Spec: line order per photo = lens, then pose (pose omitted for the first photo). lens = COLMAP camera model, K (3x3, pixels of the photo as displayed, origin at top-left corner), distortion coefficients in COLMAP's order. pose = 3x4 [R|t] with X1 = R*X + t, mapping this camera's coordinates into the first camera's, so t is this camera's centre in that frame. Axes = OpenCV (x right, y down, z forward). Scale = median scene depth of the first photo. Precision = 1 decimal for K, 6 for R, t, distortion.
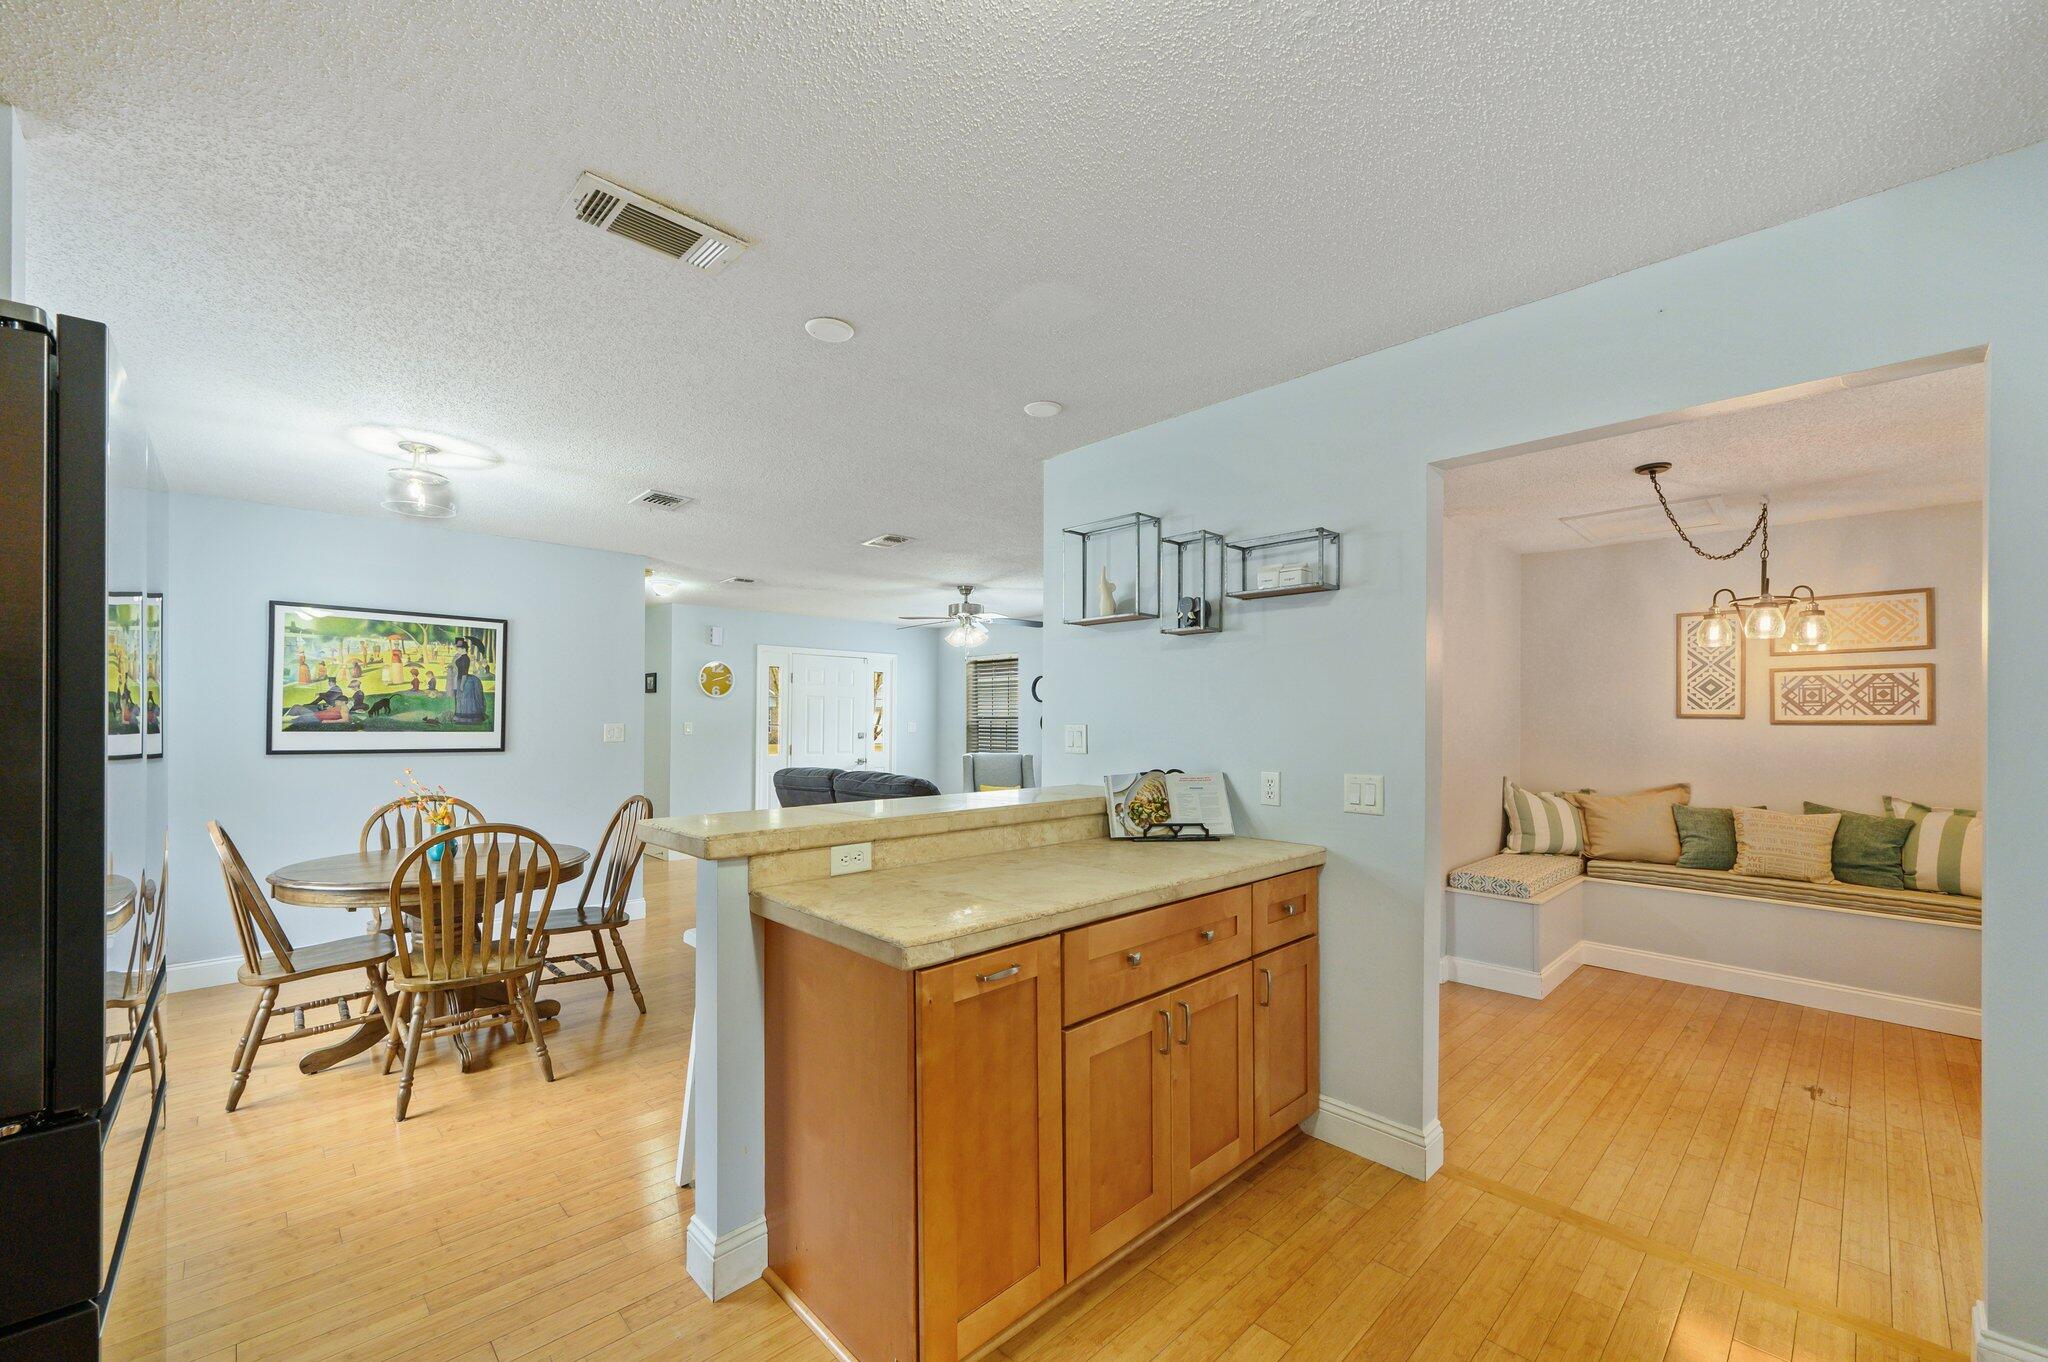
lens RADIAL K [[808.8, 0, 1031.5], [0, 808.8, 715.0], [0, 0, 1]] dist [-0.000368, -0.000011]
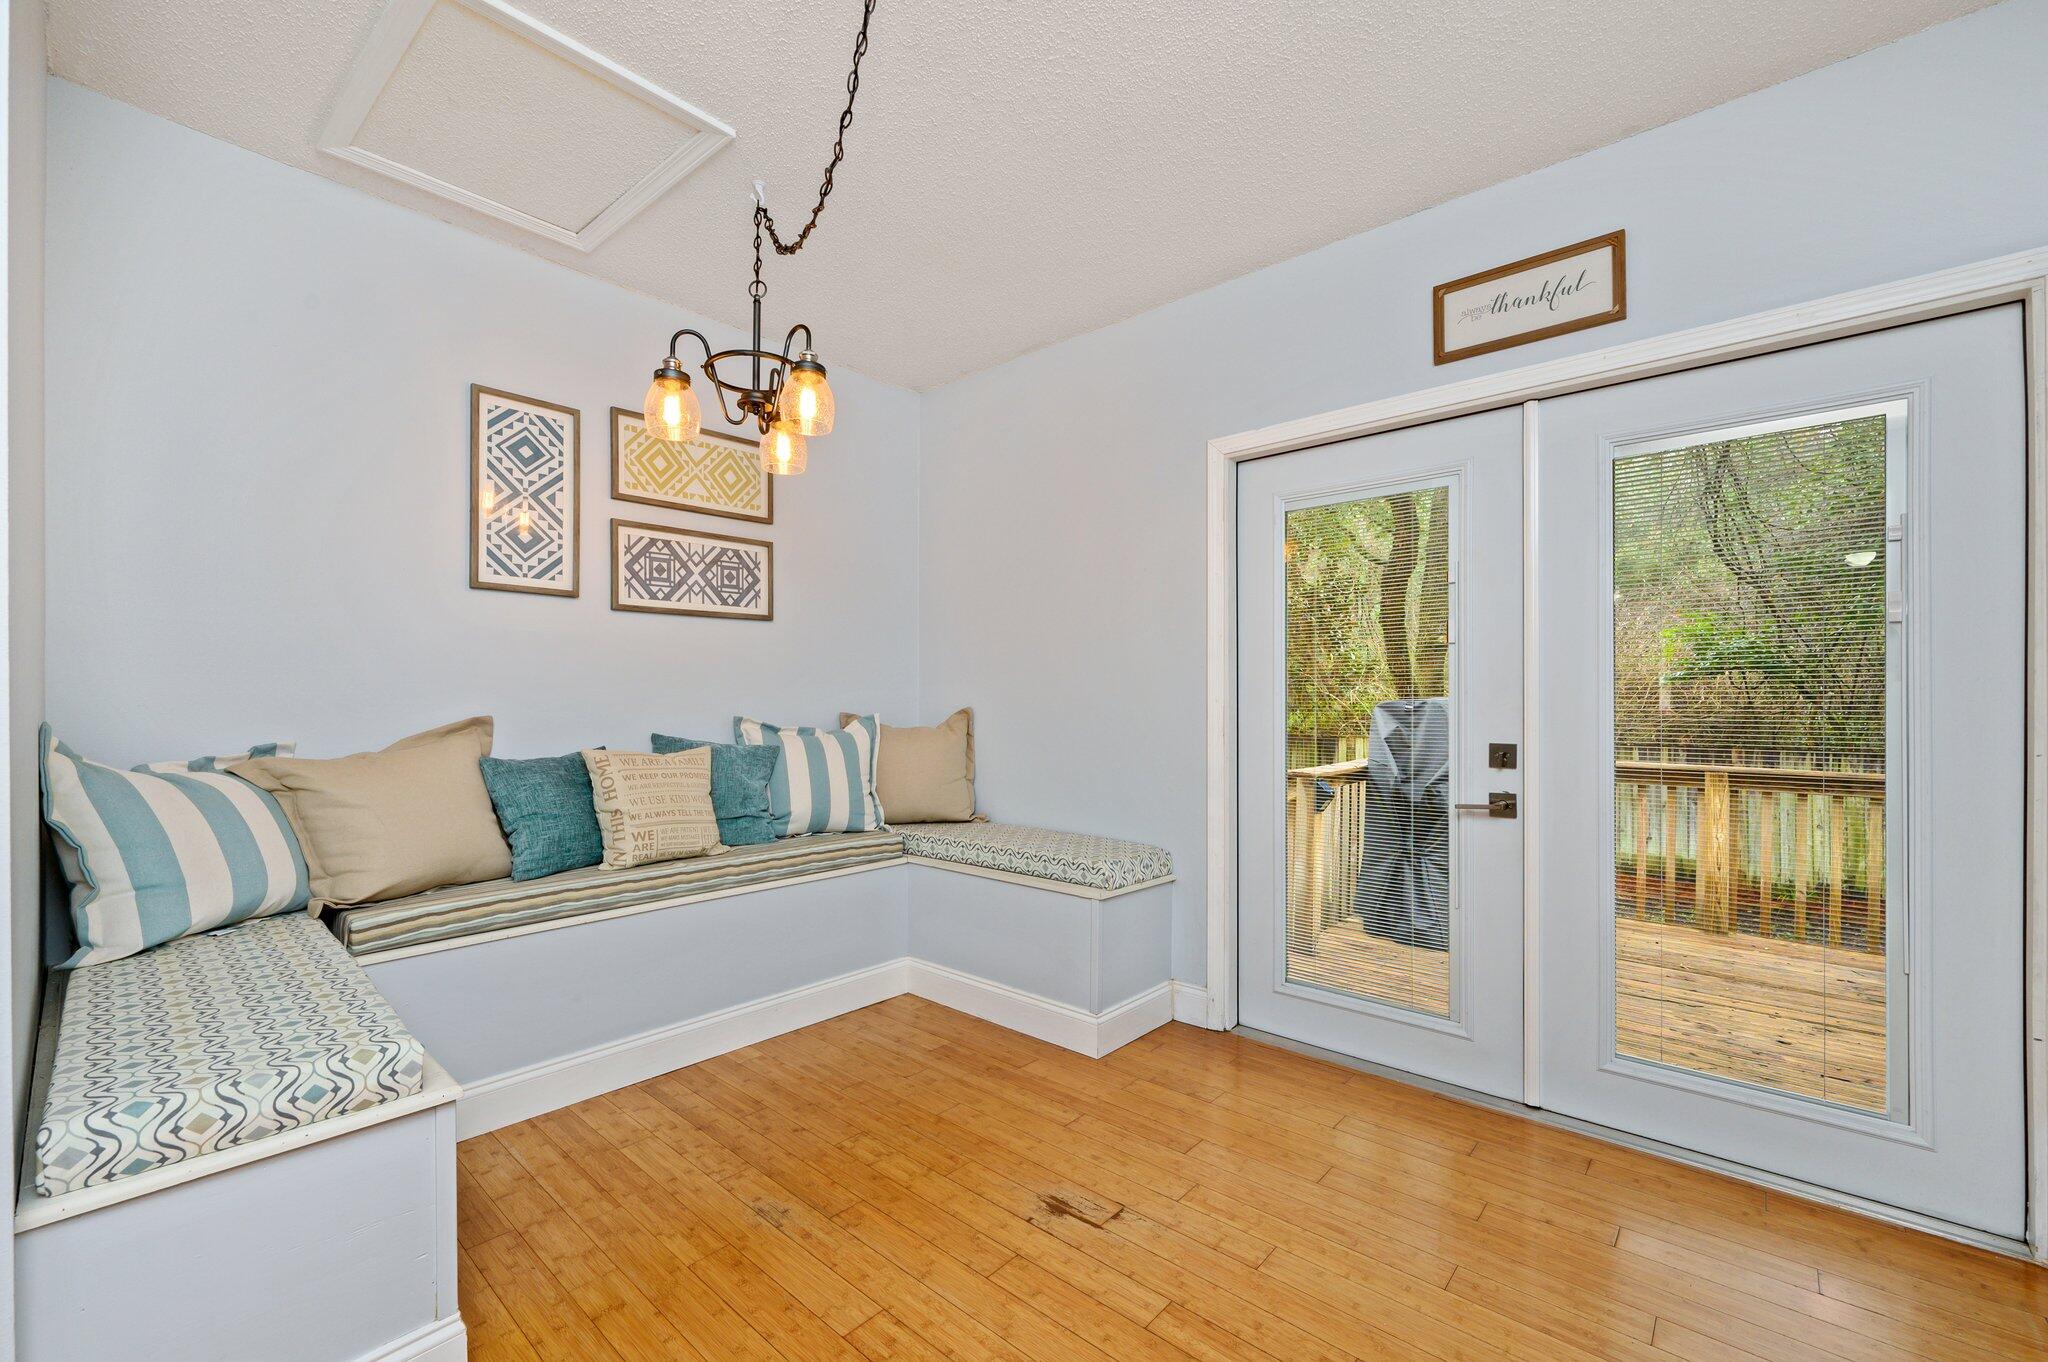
lens RADIAL K [[844.8, 0, 1024.0], [0, 844.8, 681.0], [0, 0, 1]] dist [0.000893, 0.000064]
pose [[-0.078201, 0.023272, 0.996666, 0.275104], [0.001667, 0.999729, -0.023213, 0.082518], [-0.996936, -0.000154, -0.078219, 0.775426]]
